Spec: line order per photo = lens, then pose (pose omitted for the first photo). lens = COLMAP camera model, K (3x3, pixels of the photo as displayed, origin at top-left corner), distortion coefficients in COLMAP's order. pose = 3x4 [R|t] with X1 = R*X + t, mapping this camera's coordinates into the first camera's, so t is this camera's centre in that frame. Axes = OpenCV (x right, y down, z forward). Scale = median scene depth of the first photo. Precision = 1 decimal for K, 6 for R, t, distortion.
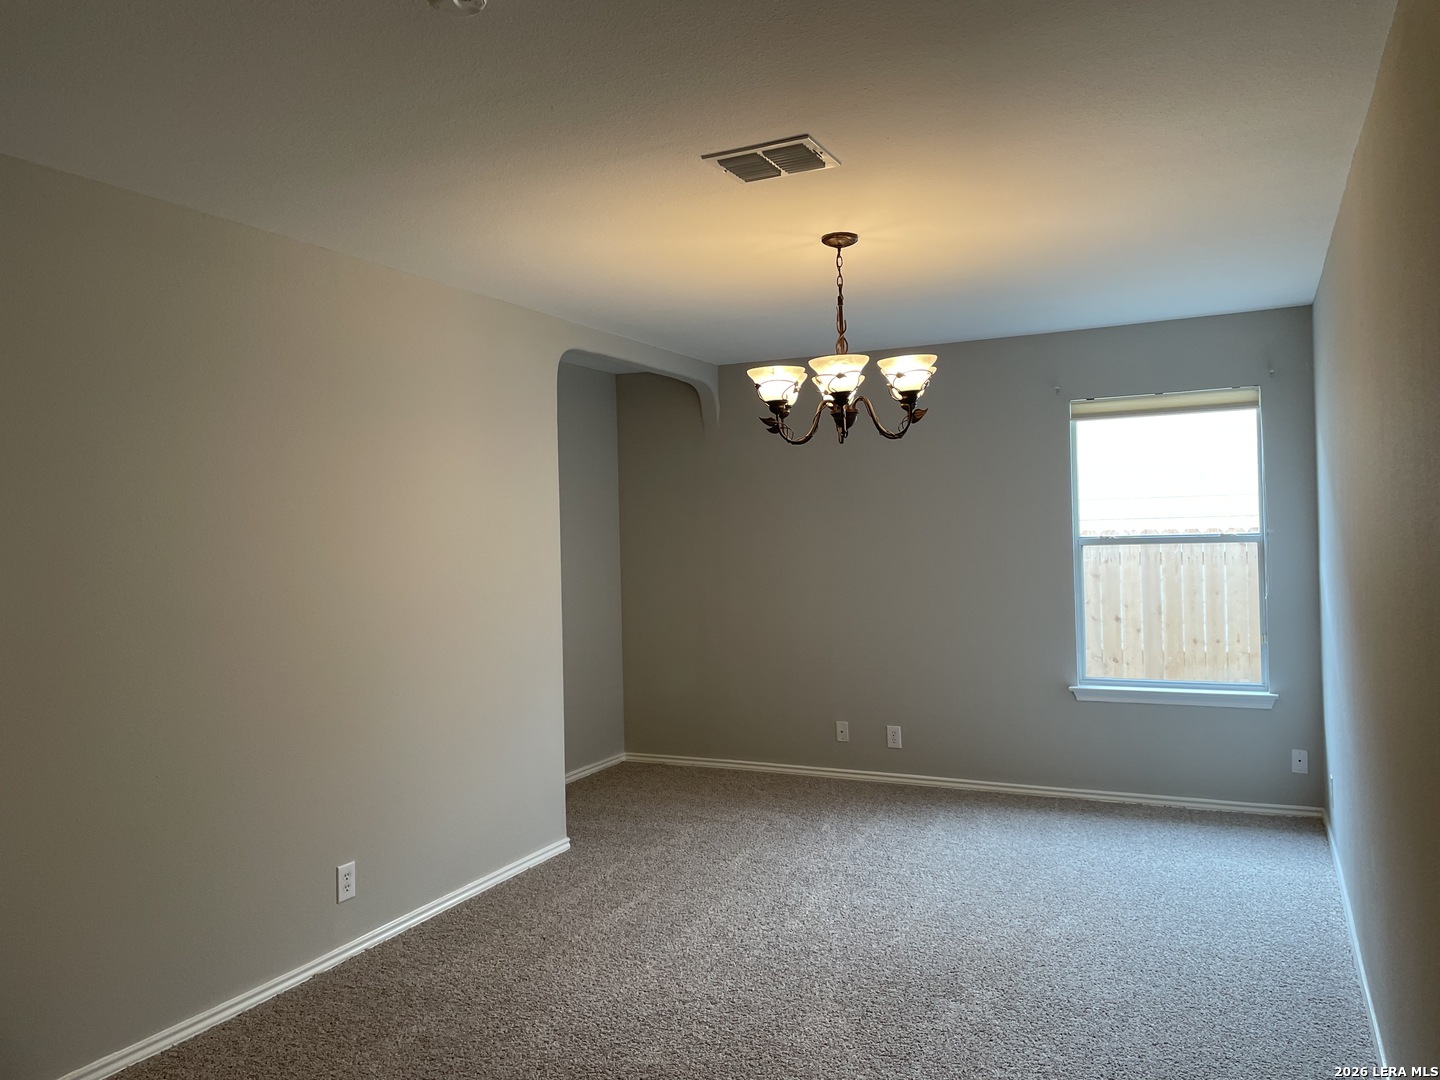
lens RADIAL K [[1082.4, 0, 731.7], [0, 1082.4, 530.7], [0, 0, 1]] dist [0.096191, -0.122417]
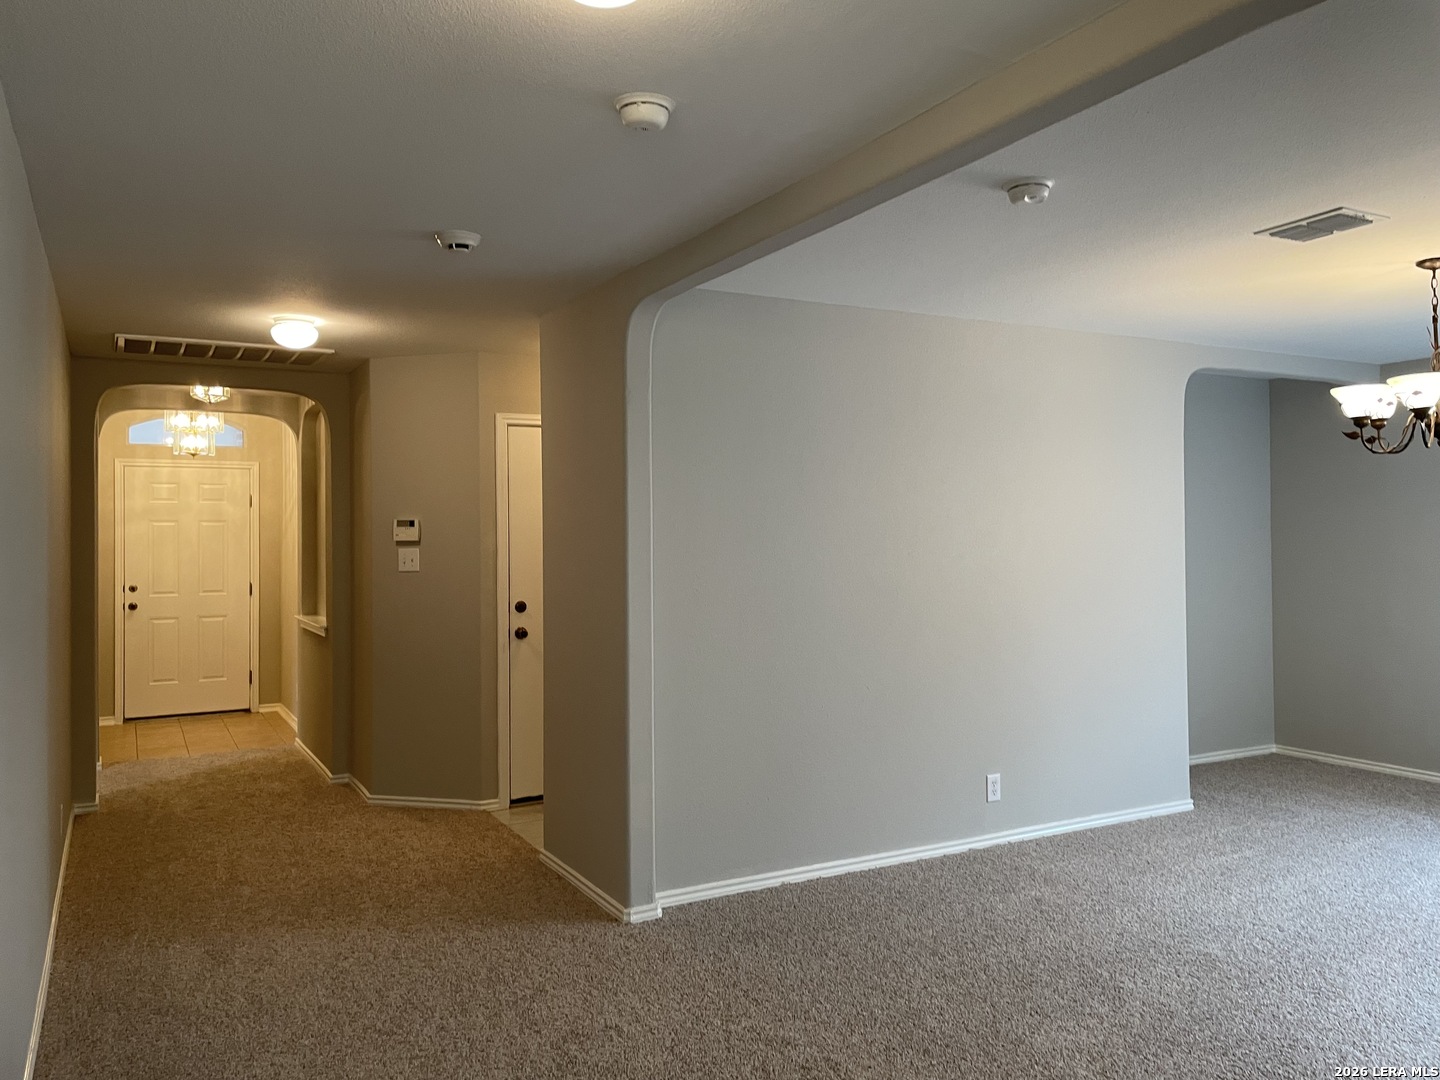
lens RADIAL K [[1082.4, 0, 731.7], [0, 1082.4, 530.7], [0, 0, 1]] dist [0.096191, -0.122417]
pose [[0.807517, 0.012375, -0.589714, 0.178430], [-0.010901, 0.999922, 0.006055, -0.002184], [0.589743, 0.001539, 0.807589, -0.277865]]
